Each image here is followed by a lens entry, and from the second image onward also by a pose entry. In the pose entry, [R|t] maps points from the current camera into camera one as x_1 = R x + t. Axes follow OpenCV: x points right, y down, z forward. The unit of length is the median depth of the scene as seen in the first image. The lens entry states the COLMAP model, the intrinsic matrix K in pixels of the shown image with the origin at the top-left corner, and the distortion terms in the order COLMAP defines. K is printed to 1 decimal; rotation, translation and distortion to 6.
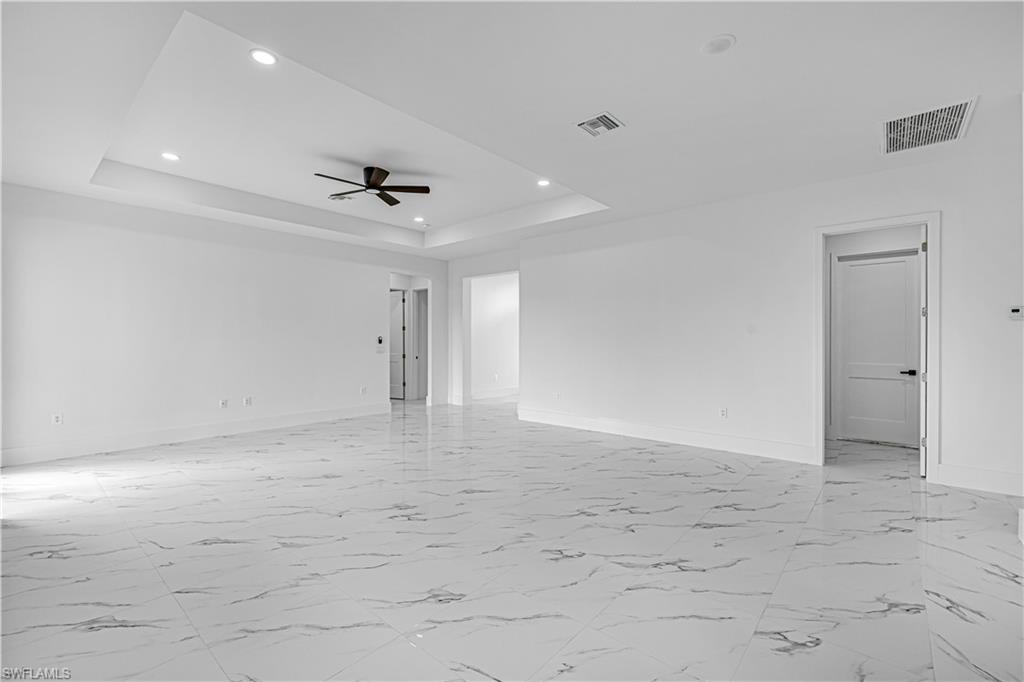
lens RADIAL K [[435.6, 0, 510.8], [0, 435.6, 340.4], [0, 0, 1]] dist [-0.000124, -0.000175]
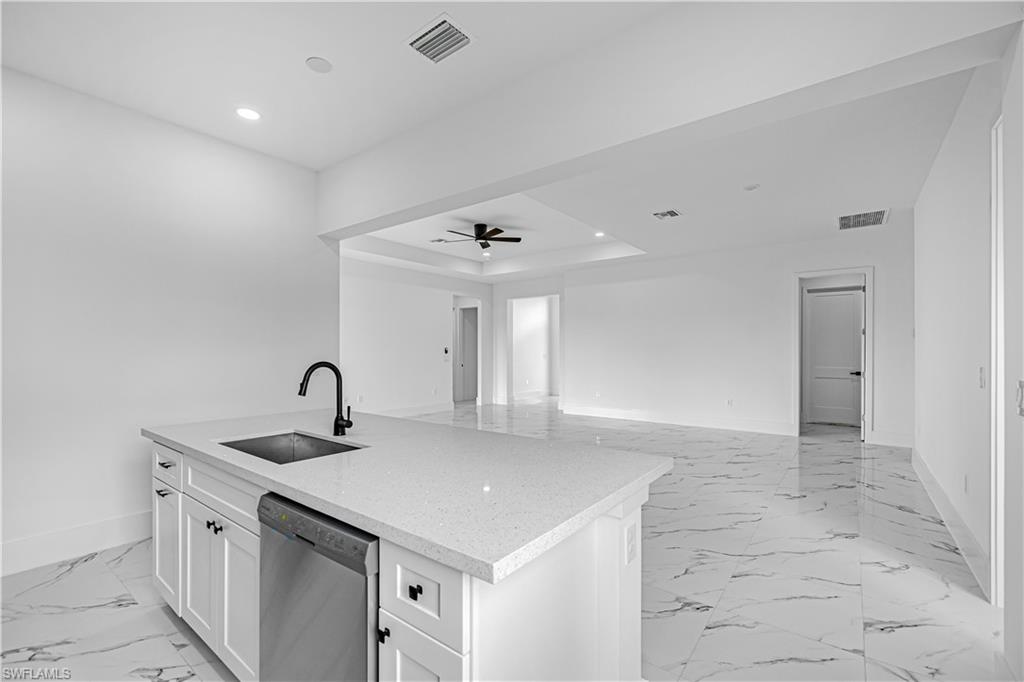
lens RADIAL K [[440.1, 0, 510.8], [0, 440.1, 352.2], [0, 0, 1]] dist [0.001992, 0.000098]
pose [[0.998029, -0.000643, 0.062759, -0.270922], [0.000456, 0.999995, 0.002985, 0.000583], [-0.062760, -0.002950, 0.998024, -0.329697]]
